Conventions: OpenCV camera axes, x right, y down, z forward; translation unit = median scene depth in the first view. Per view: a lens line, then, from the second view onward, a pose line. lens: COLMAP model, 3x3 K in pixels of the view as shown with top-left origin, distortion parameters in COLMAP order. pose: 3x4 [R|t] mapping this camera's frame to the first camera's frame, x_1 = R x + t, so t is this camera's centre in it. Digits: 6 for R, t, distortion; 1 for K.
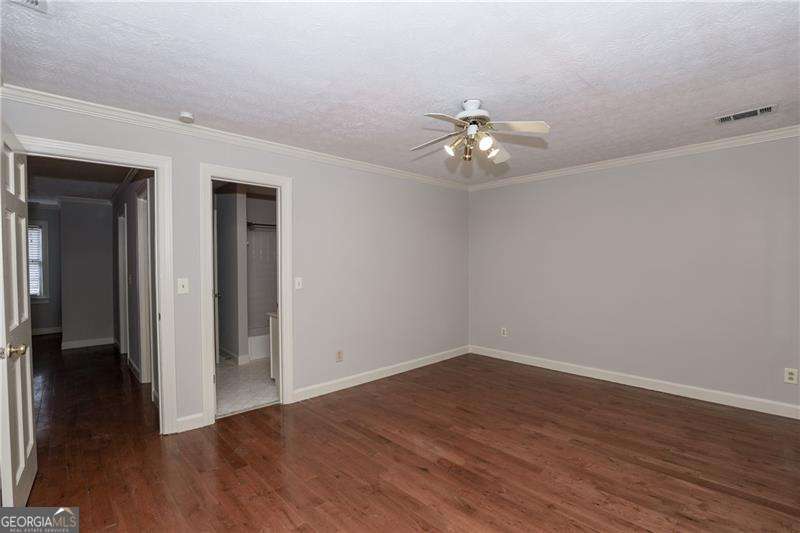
lens RADIAL K [[373.5, 0, 402.3], [0, 373.5, 268.5], [0, 0, 1]] dist [-0.008238, 0.000796]
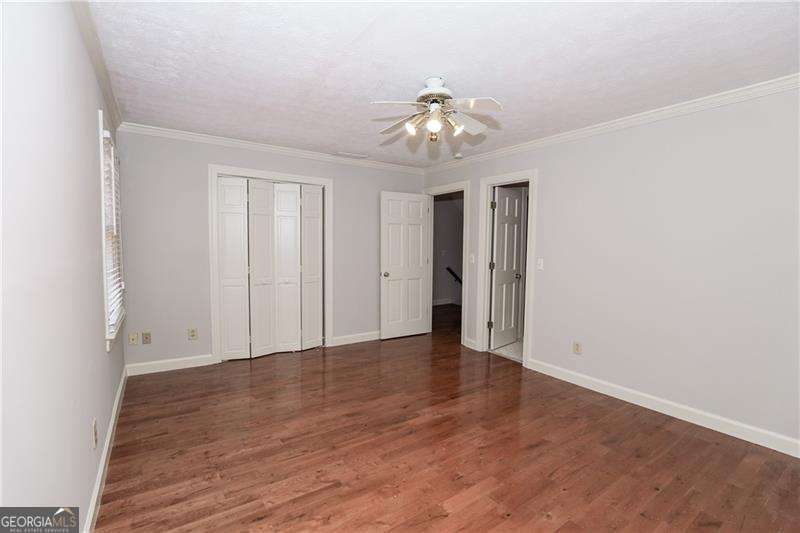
lens RADIAL K [[373.5, 0, 408.5], [0, 373.5, 268.4], [0, 0, 1]] dist [-0.008238, 0.000796]
pose [[-0.170461, 0.058493, -0.983627, 0.920994], [-0.019590, 0.997838, 0.062733, -0.009235], [0.985170, 0.029963, -0.168947, 0.871927]]
